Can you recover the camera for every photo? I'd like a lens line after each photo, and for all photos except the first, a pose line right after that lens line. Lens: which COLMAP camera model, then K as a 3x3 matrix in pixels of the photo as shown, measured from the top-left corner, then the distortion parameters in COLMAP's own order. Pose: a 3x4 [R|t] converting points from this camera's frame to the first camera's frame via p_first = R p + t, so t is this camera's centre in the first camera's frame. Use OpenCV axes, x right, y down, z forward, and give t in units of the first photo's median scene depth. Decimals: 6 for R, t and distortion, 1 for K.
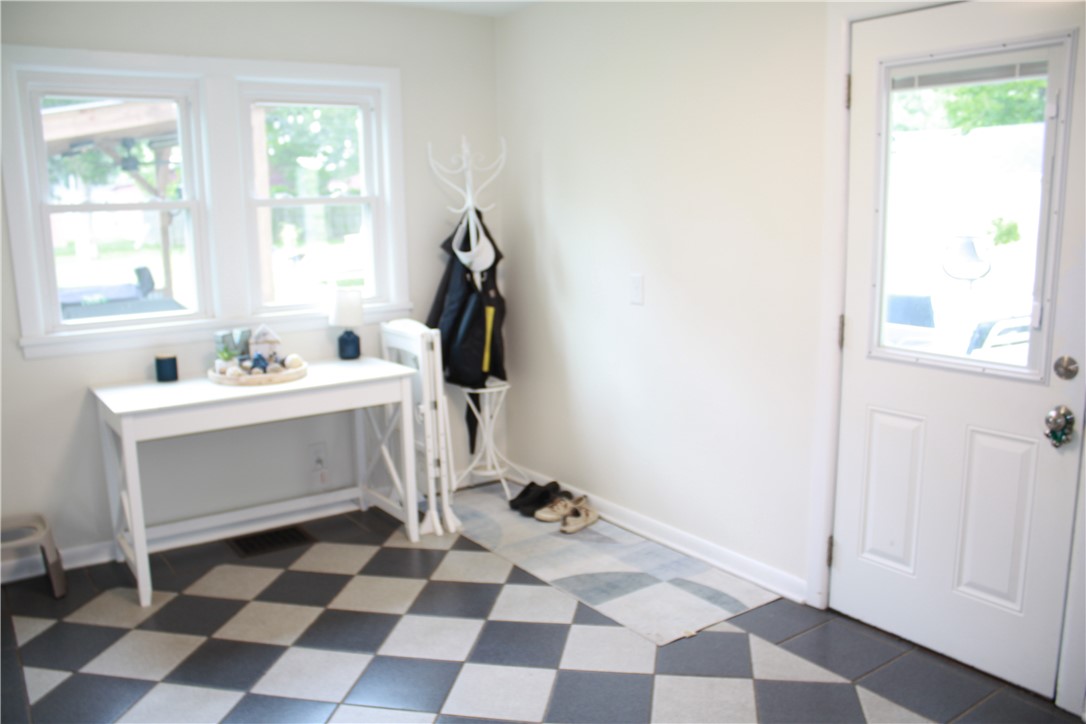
lens RADIAL K [[897.0, 0, 543.0], [0, 897.0, 362.0], [0, 0, 1]] dist [-0.147857, 0.120049]
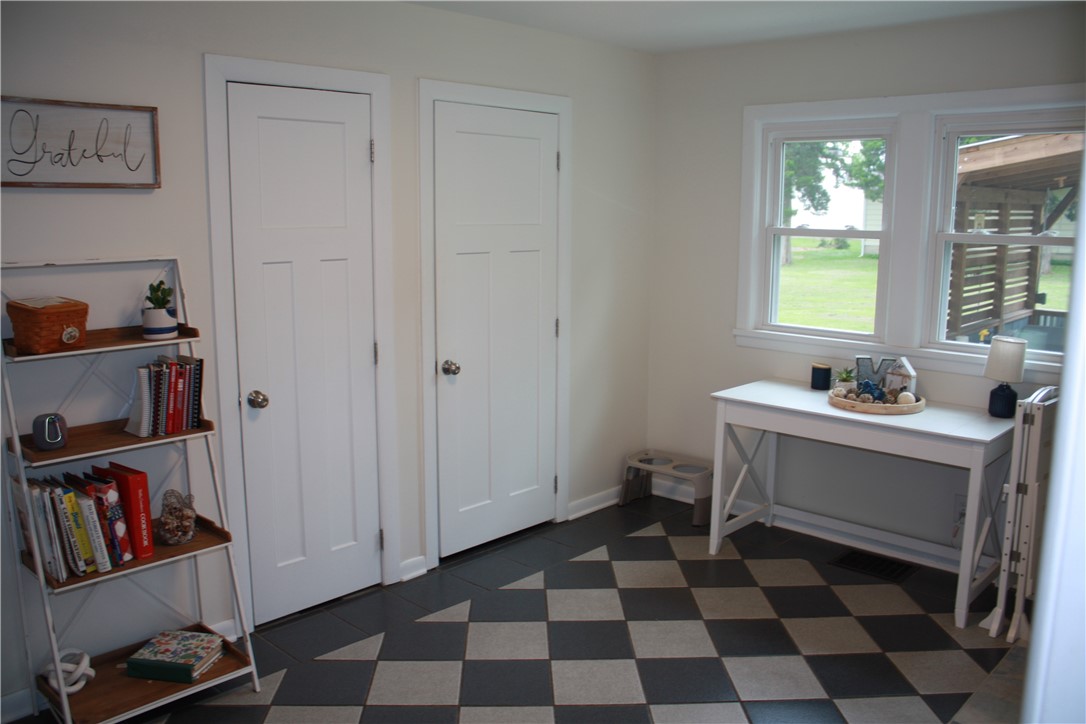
lens RADIAL K [[897.0, 0, 543.0], [0, 897.0, 362.0], [0, 0, 1]] dist [-0.147857, 0.120049]
pose [[0.199444, 0.180799, -0.963086, 0.626729], [-0.177558, 0.973230, 0.145933, -0.120398], [0.963688, 0.141898, 0.226207, 0.413381]]
